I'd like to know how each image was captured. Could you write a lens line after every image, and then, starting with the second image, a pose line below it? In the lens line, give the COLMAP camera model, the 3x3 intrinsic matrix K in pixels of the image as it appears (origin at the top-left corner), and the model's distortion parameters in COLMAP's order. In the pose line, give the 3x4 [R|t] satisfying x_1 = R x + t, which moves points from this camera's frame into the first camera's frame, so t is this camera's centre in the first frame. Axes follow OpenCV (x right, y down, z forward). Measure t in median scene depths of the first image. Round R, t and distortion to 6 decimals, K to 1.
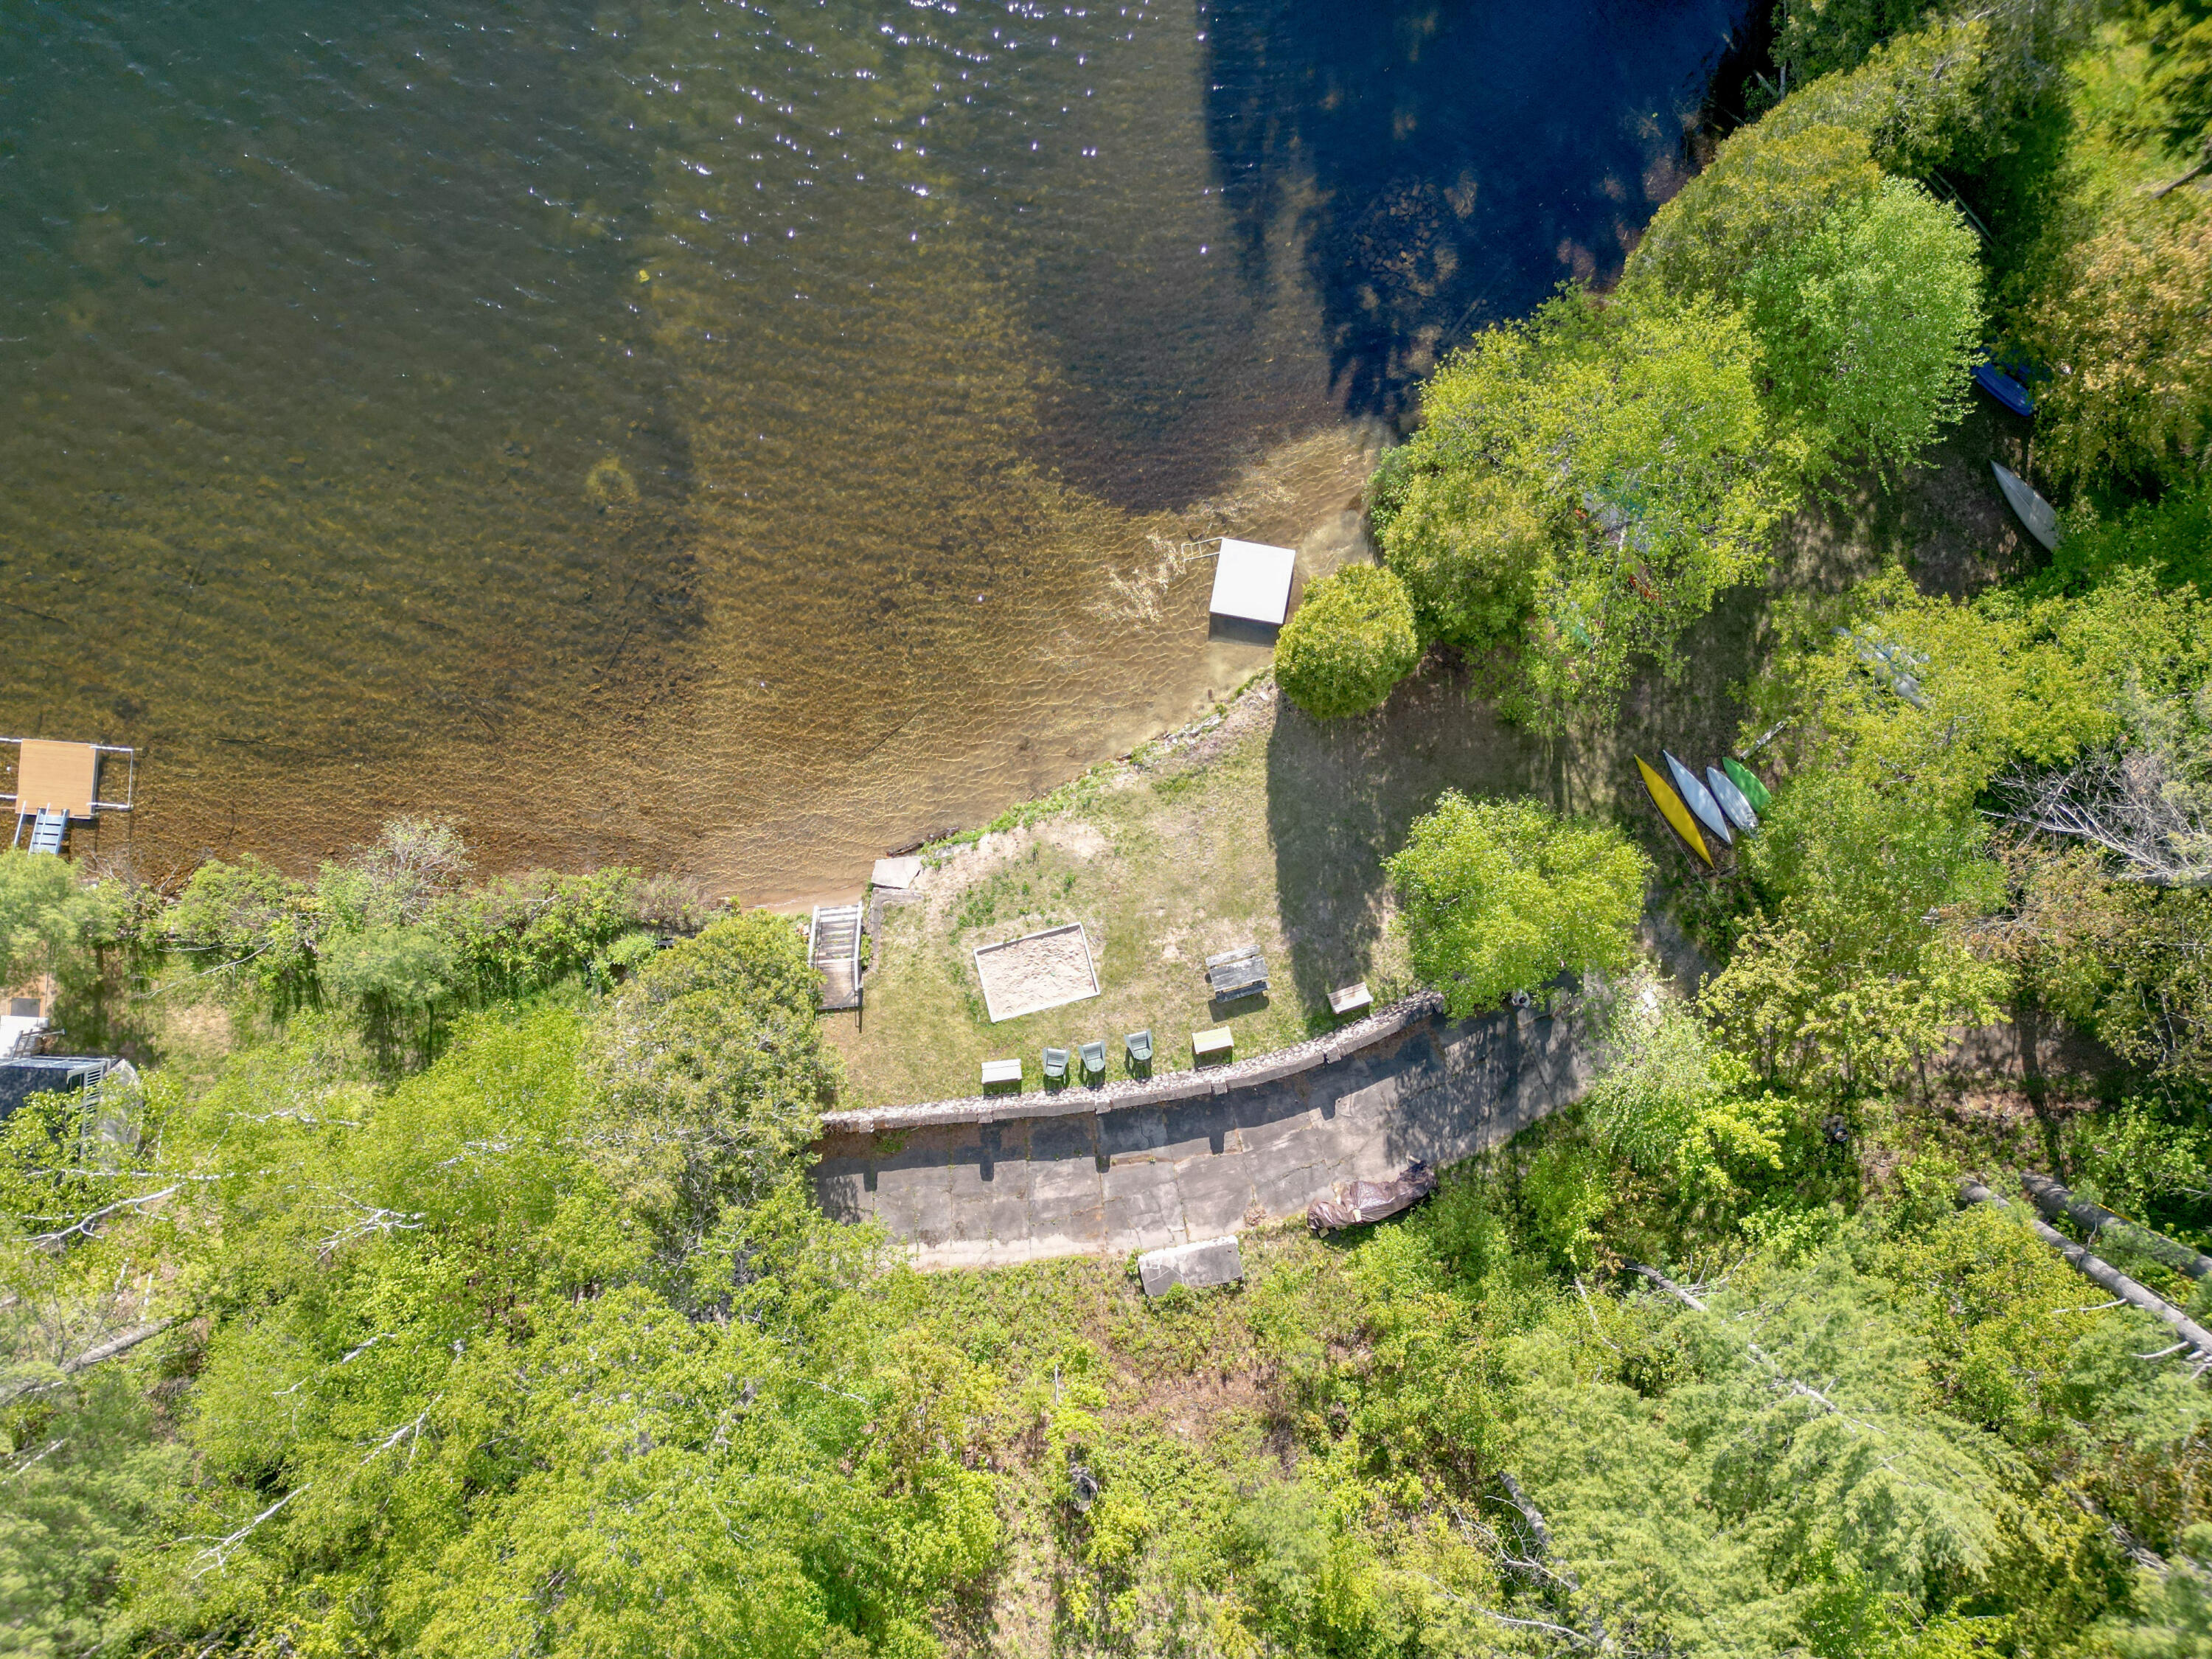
lens RADIAL K [[1531.0, 0, 1100.3], [0, 1531.0, 832.6], [0, 0, 1]] dist [0.087263, -0.093746]
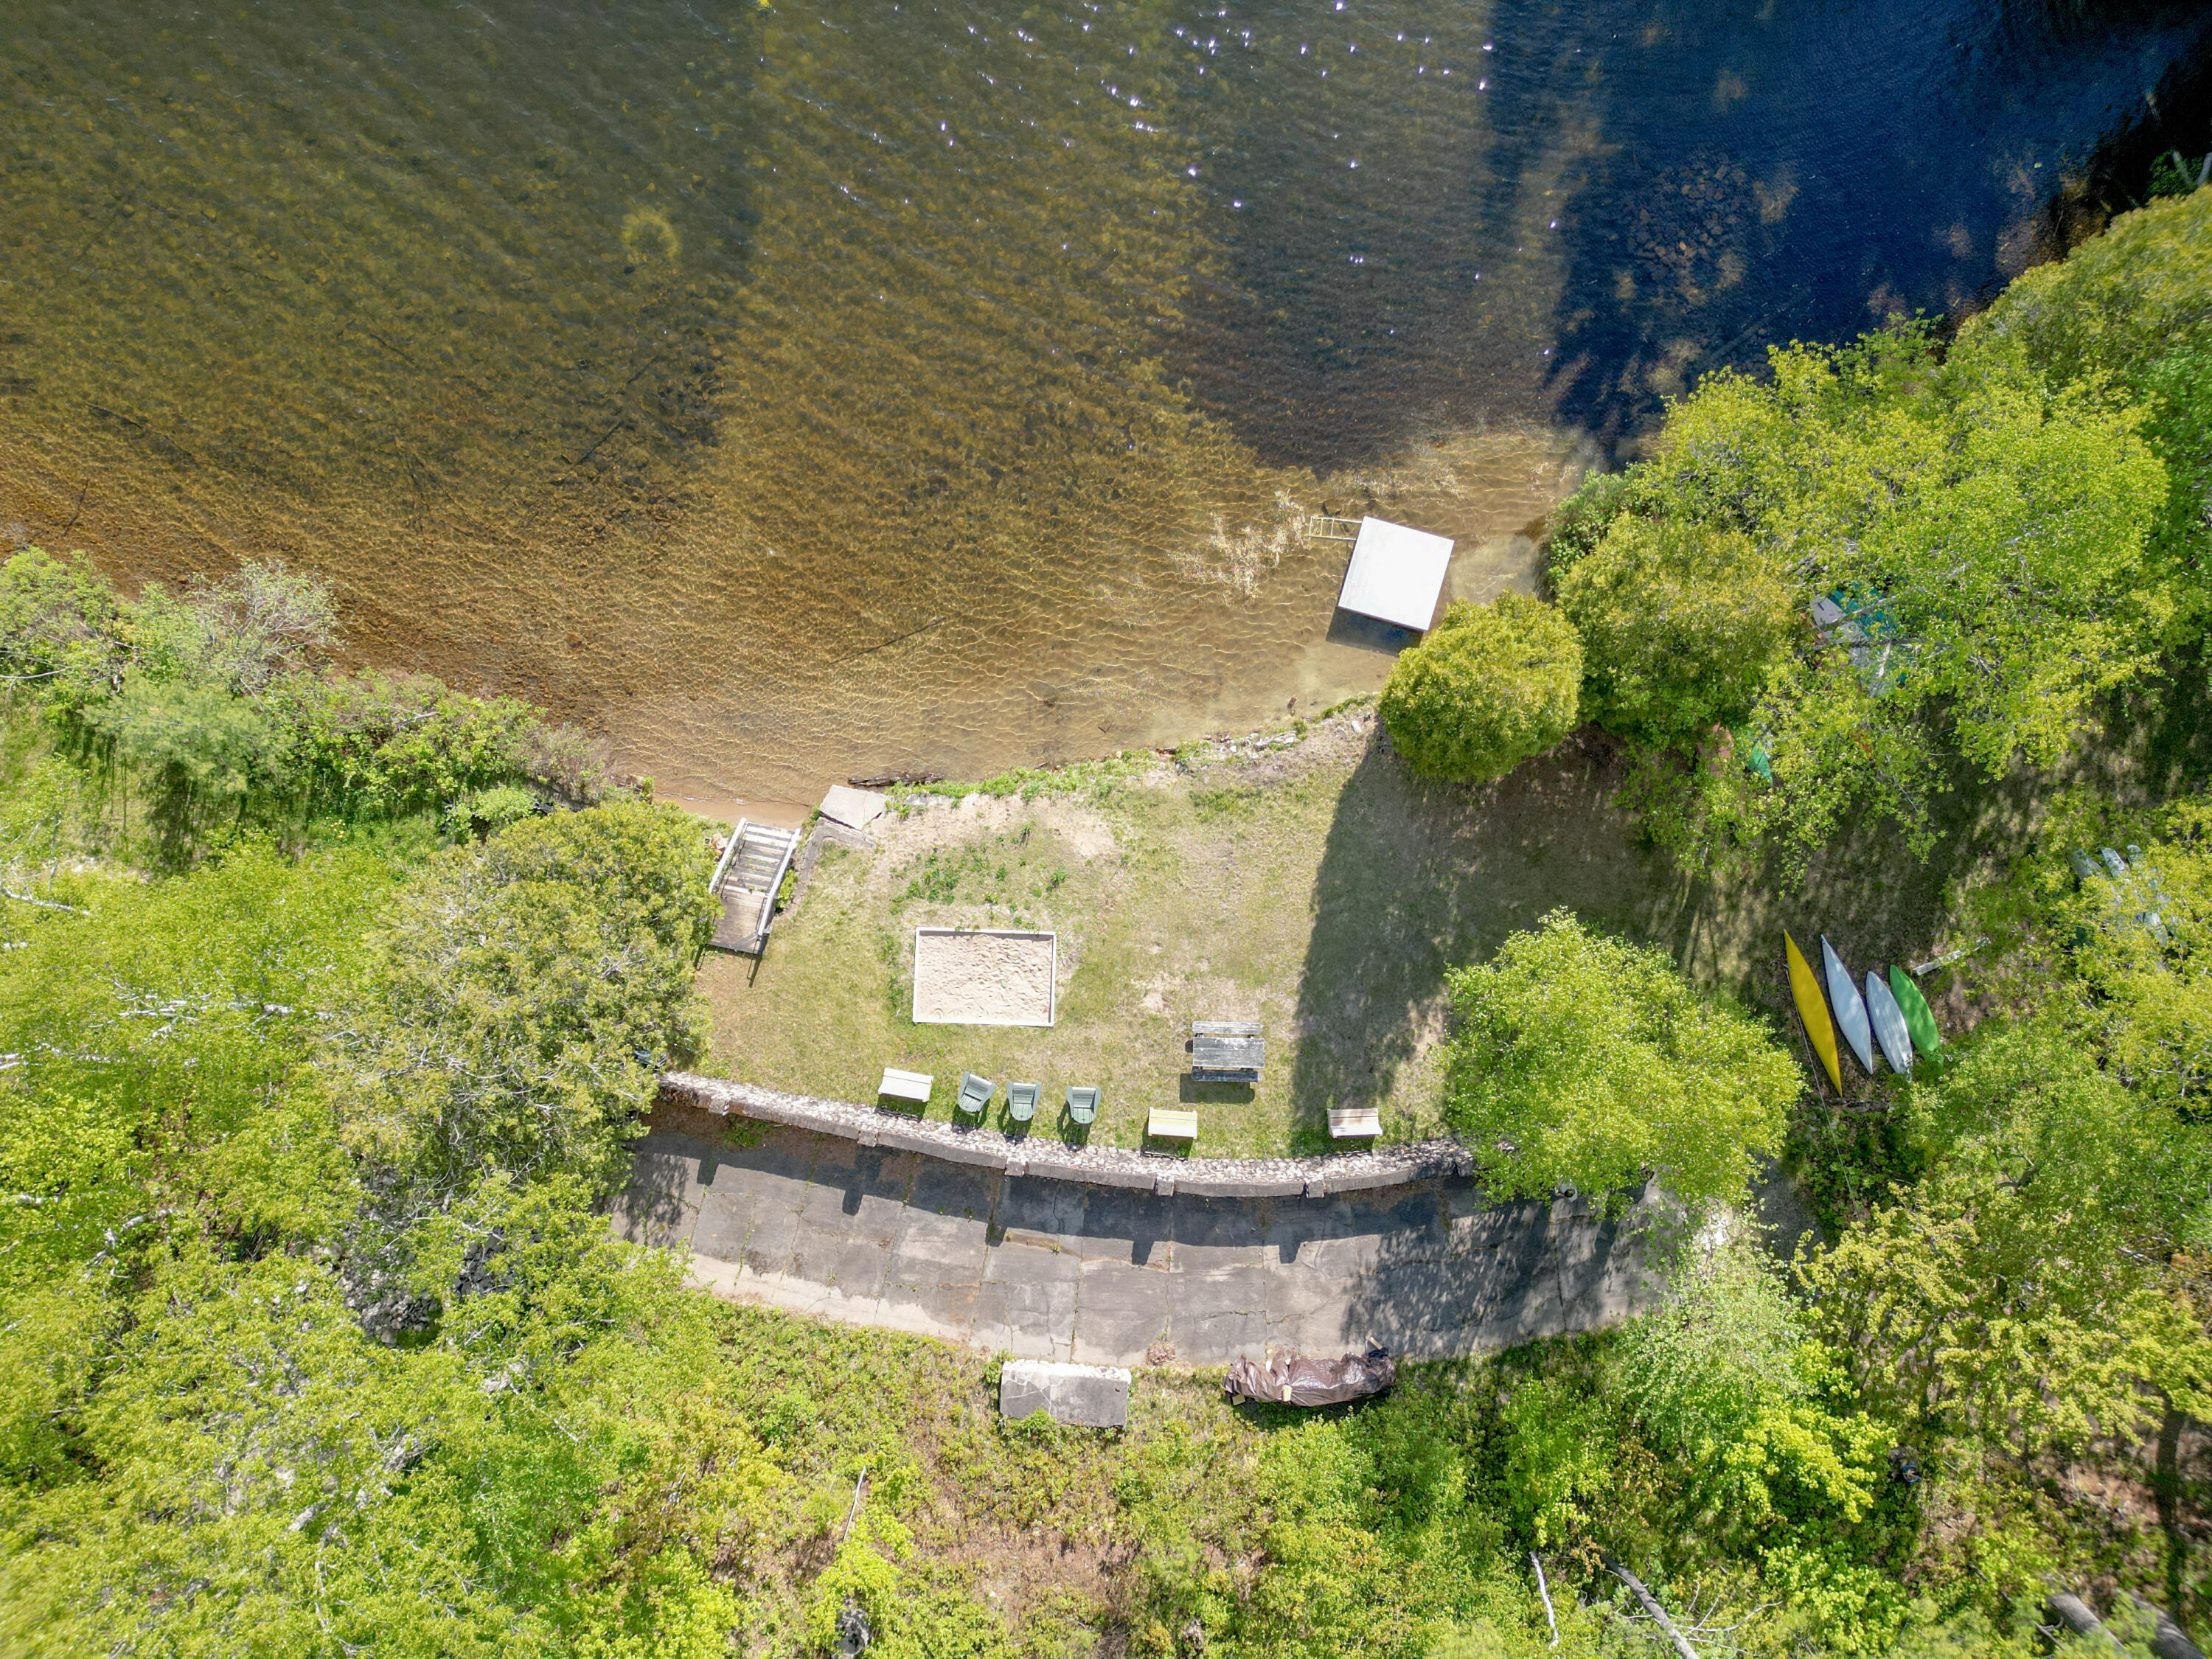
lens RADIAL K [[1531.0, 0, 1100.3], [0, 1531.0, 832.6], [0, 0, 1]] dist [0.087263, -0.093746]
pose [[0.958380, 0.285495, 0.000721, -0.006158], [-0.285495, 0.958372, 0.004036, -0.001234], [0.000462, -0.004074, 0.999992, 0.209191]]
